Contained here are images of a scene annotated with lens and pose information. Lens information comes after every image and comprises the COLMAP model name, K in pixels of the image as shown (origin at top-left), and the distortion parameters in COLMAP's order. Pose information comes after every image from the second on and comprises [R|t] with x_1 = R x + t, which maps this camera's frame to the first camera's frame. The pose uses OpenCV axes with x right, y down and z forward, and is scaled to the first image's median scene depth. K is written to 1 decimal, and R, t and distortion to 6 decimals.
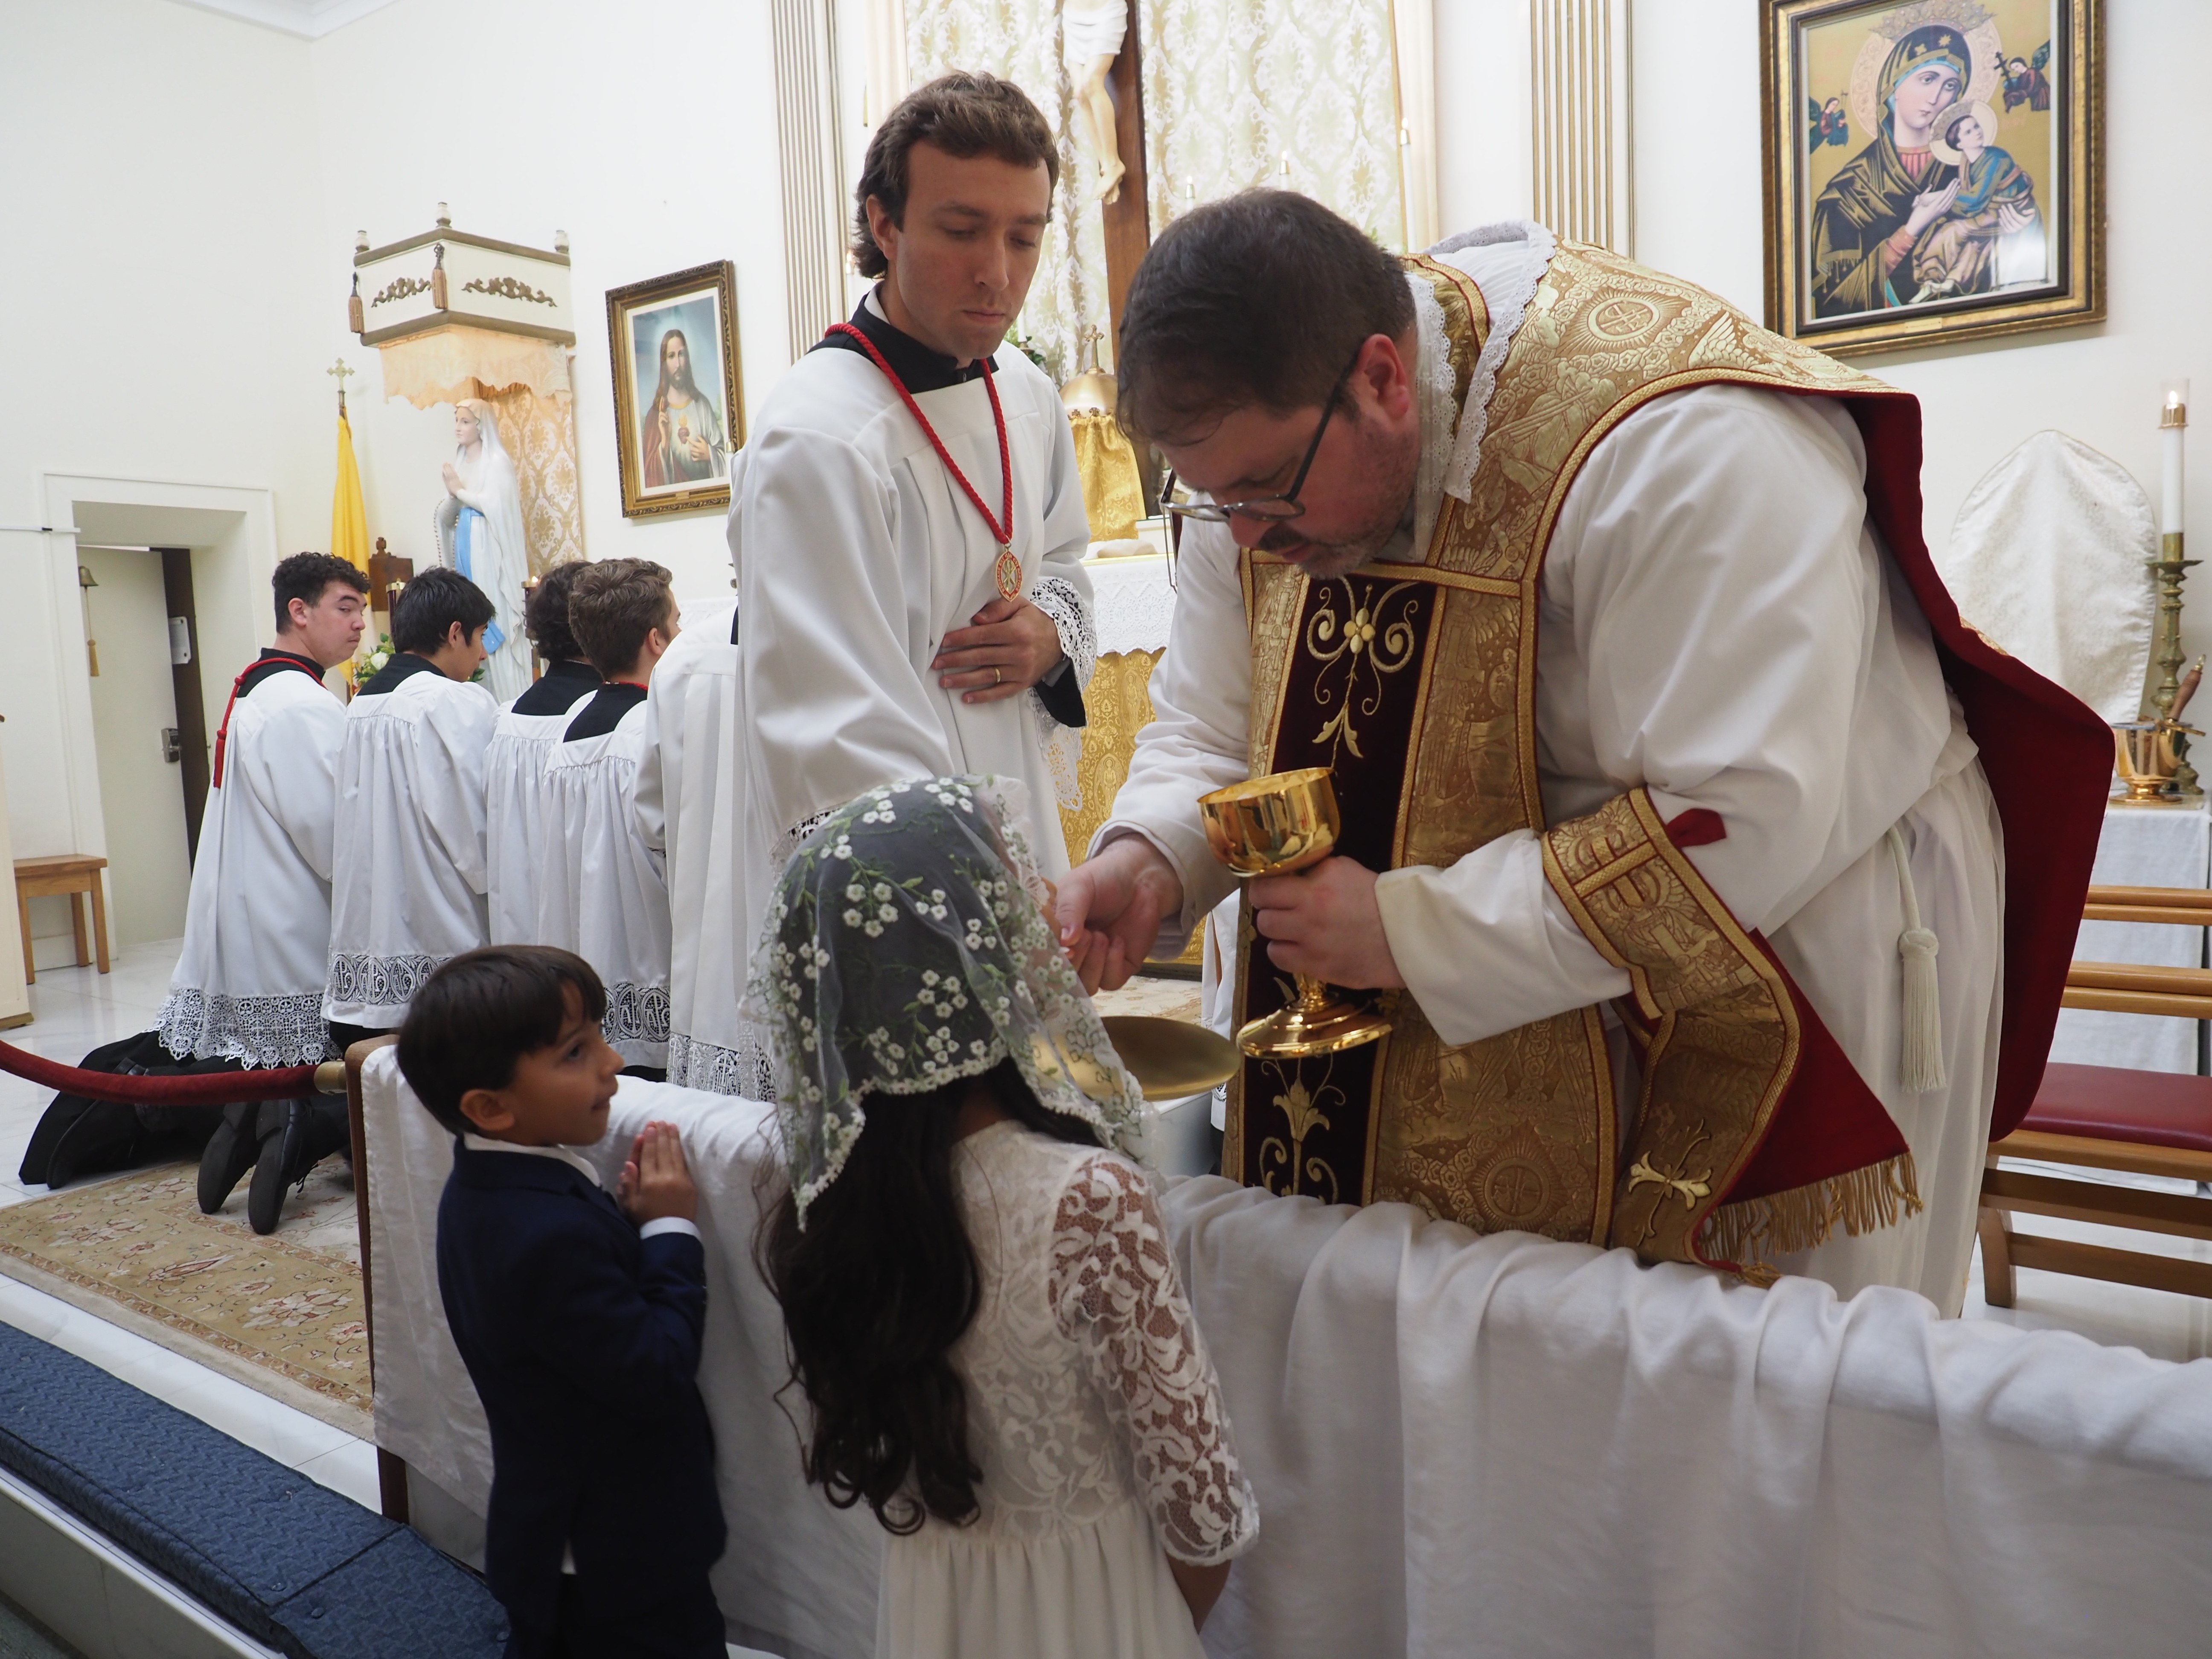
lens RADIAL K [[1630.1, 0, 1090.4], [0, 1630.1, 827.9], [0, 0, 1]] dist [-0.000968, -0.006502]
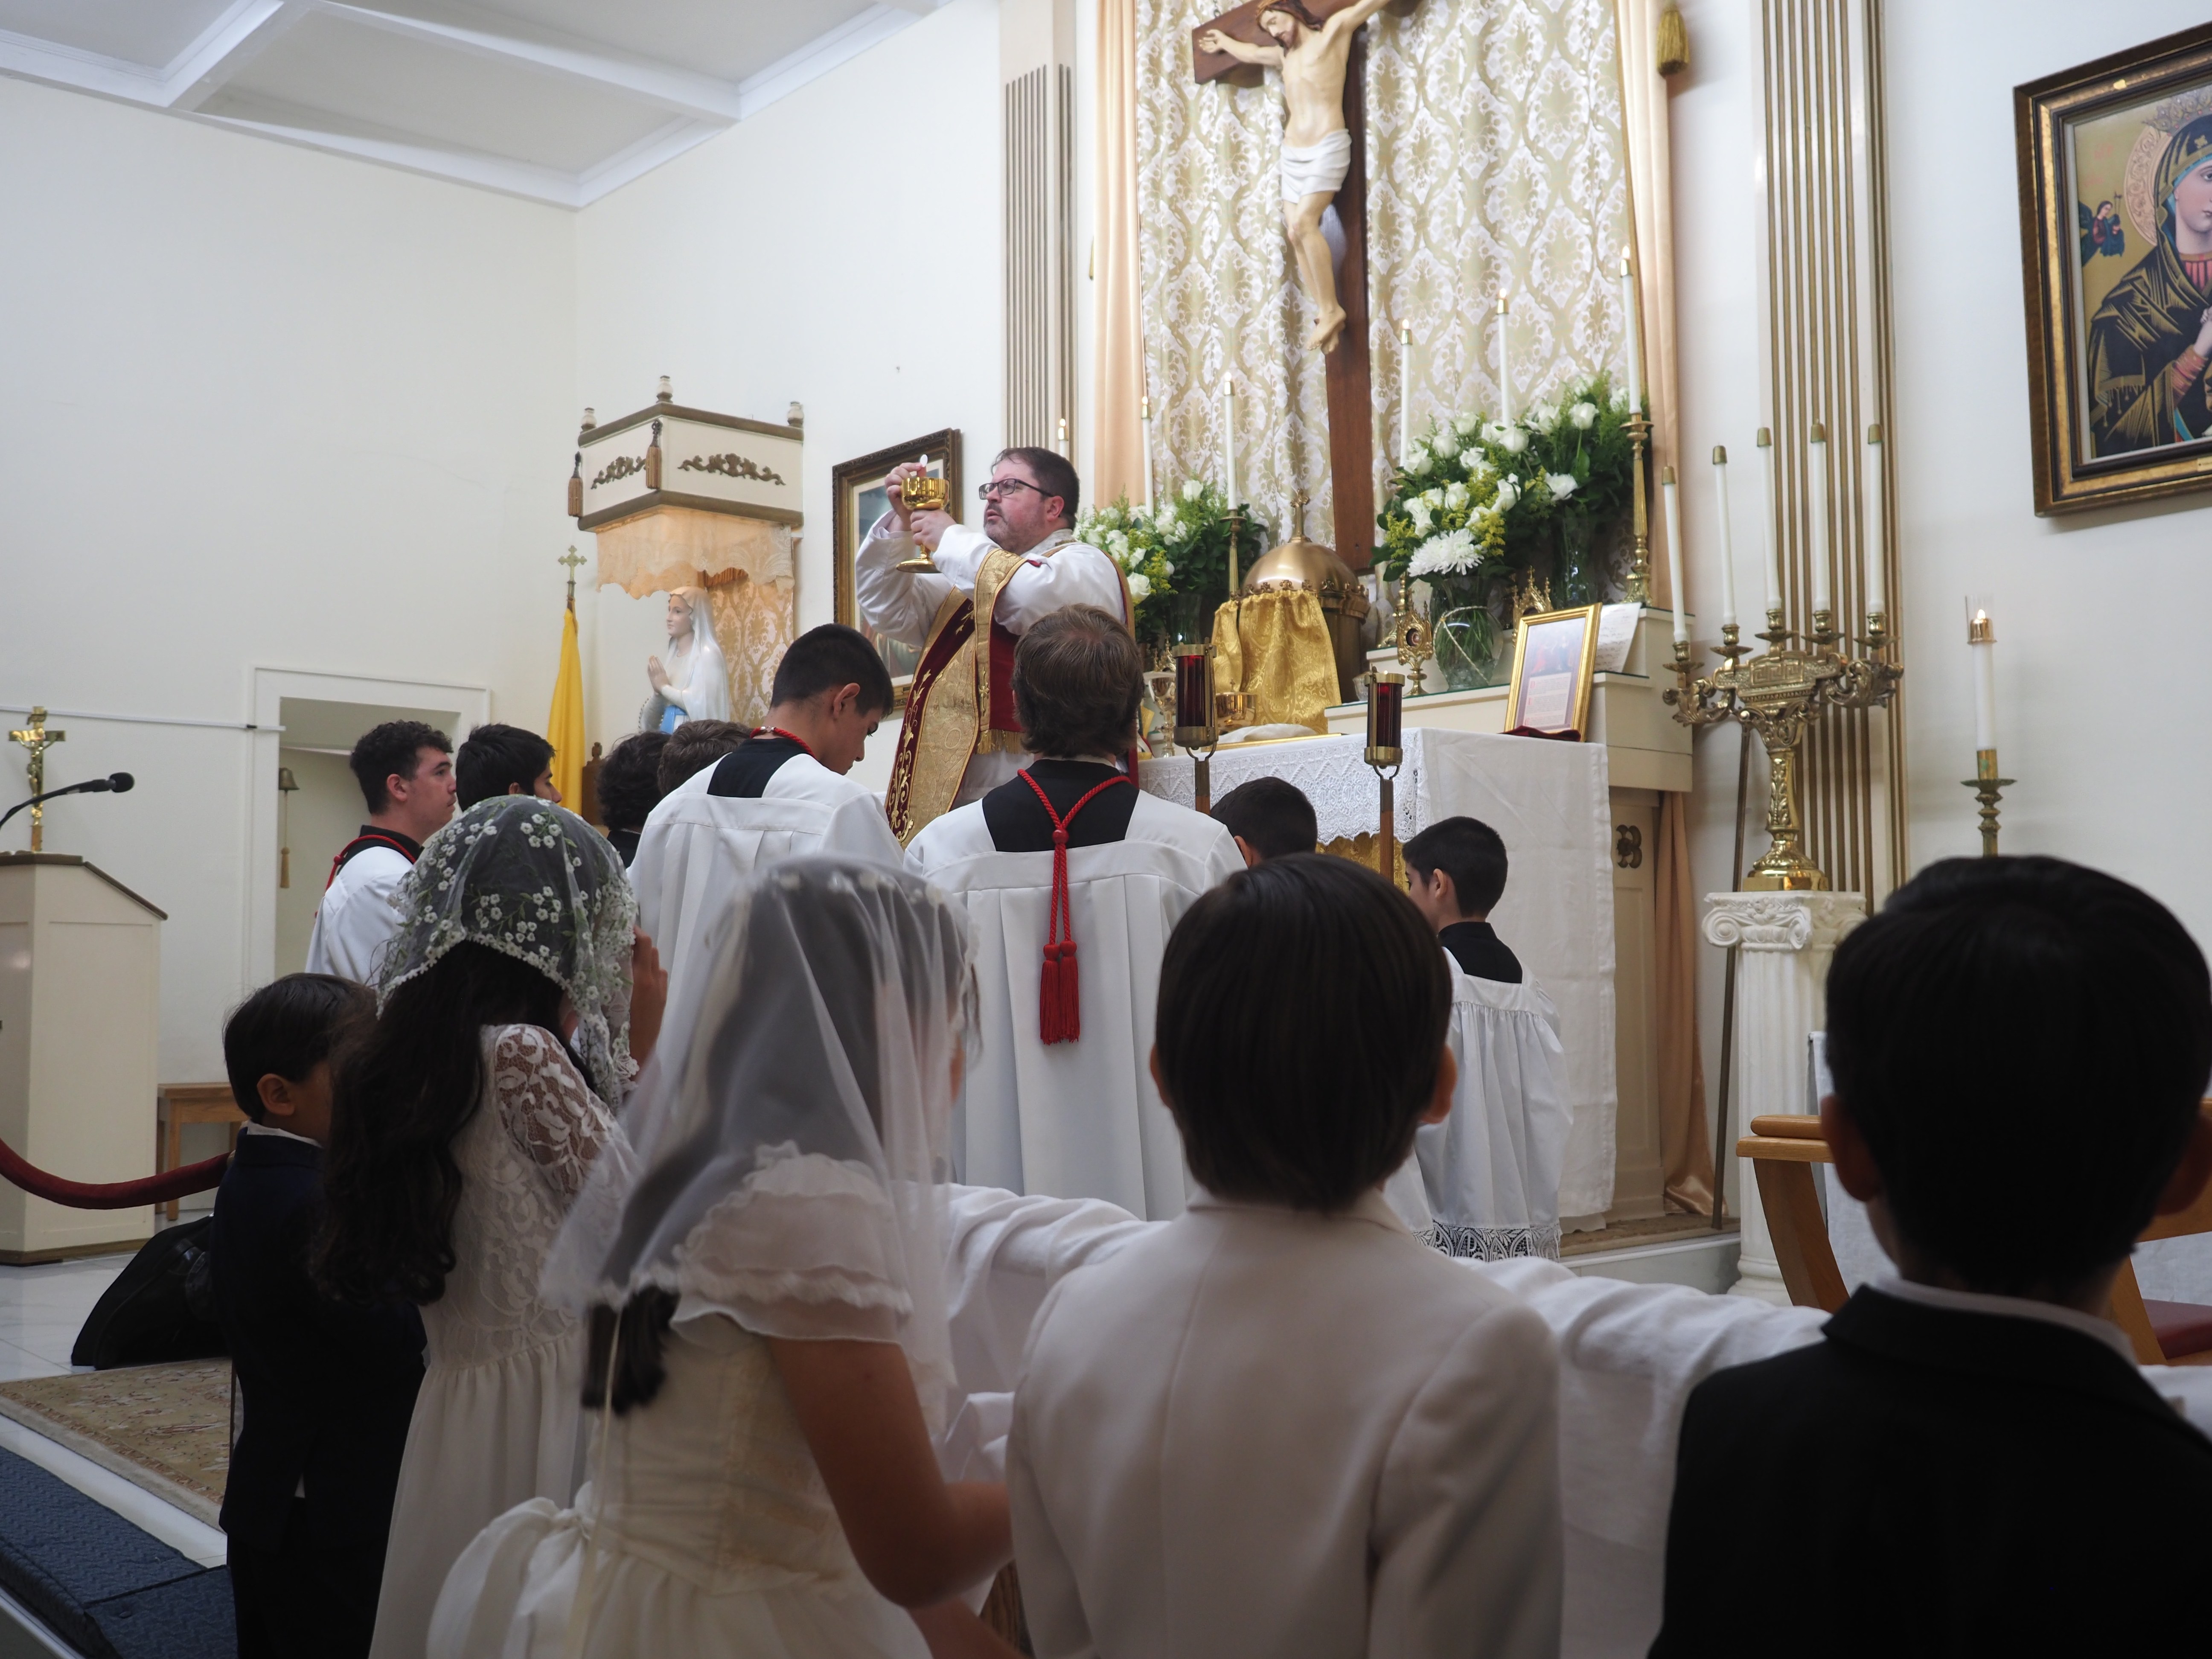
lens RADIAL K [[2270.3, 0, 1089.8], [0, 2270.3, 827.4], [0, 0, 1]] dist [0.022801, -0.023686]
pose [[0.967271, 0.017840, -0.253118, 0.202958], [-0.058459, 0.986359, -0.153879, 0.060776], [0.246920, 0.163640, 0.955119, -0.149366]]
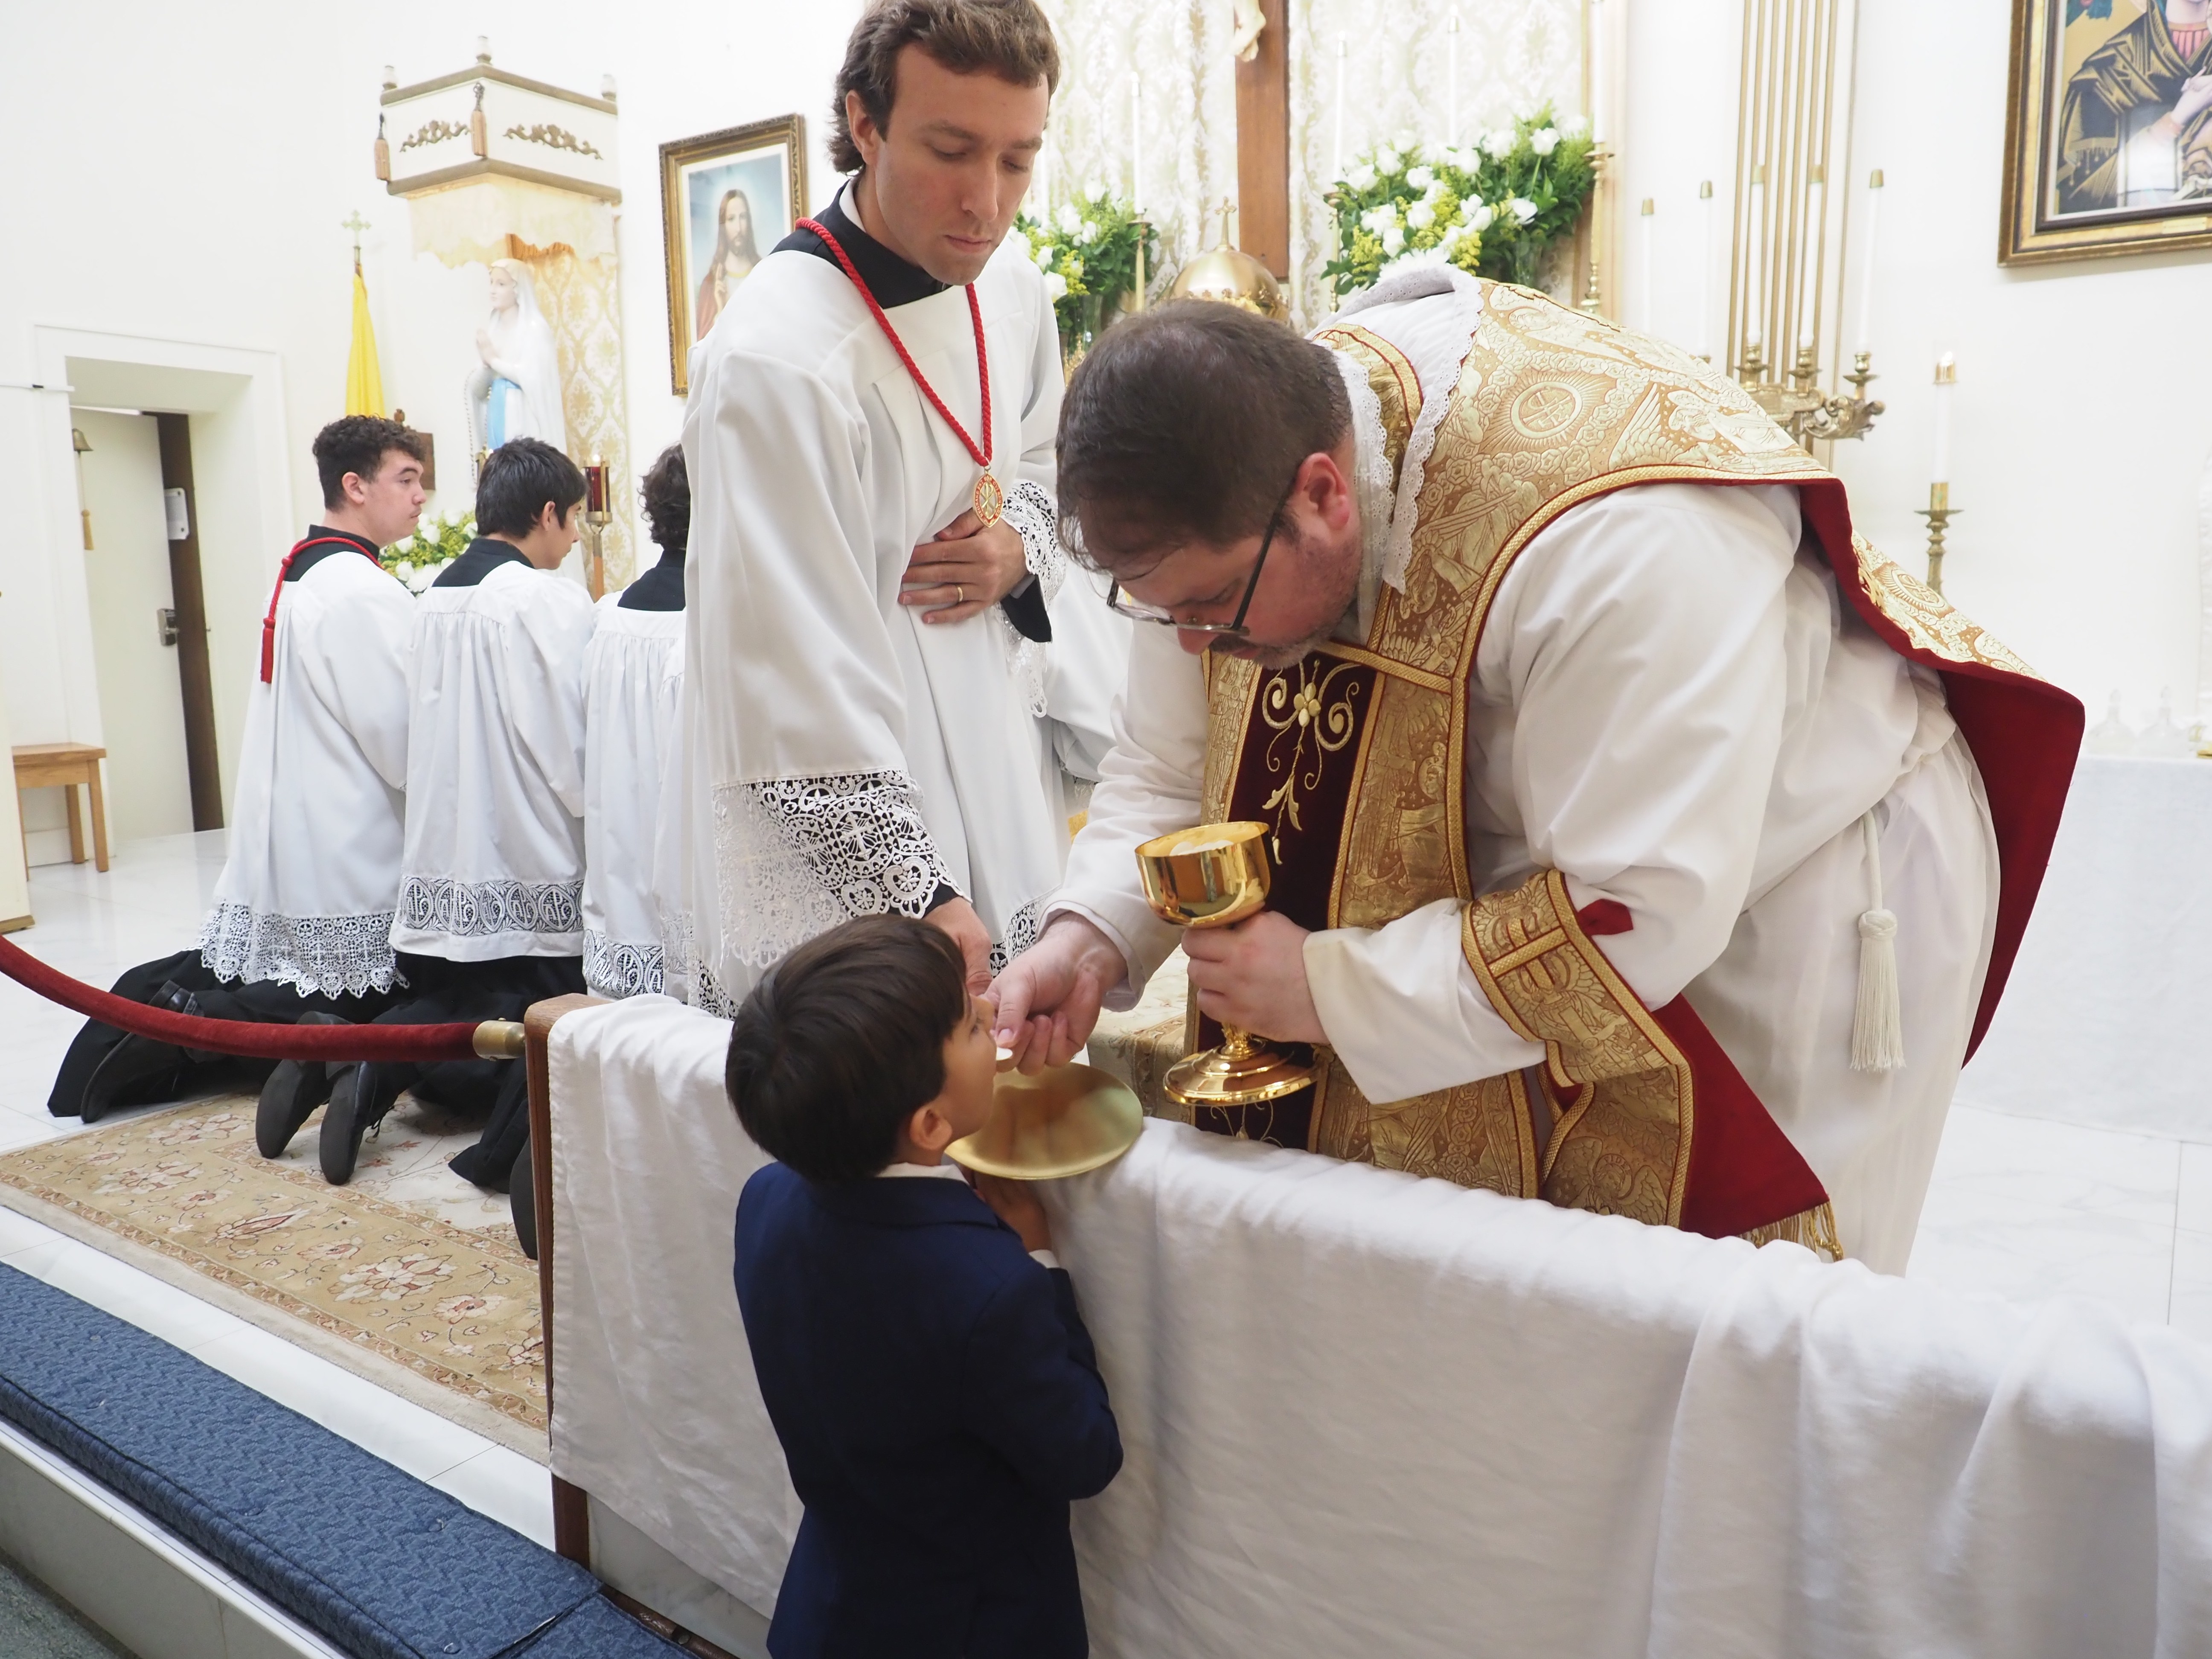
lens RADIAL K [[1647.7, 0, 1106.0], [0, 1647.7, 829.5], [0, 0, 1]] dist [-0.001175, -0.002987]
pose [[0.999267, 0.028954, 0.025046, -0.077622], [-0.030291, 0.998042, 0.054720, -0.004968], [-0.023412, -0.055439, 0.998188, 0.066489]]
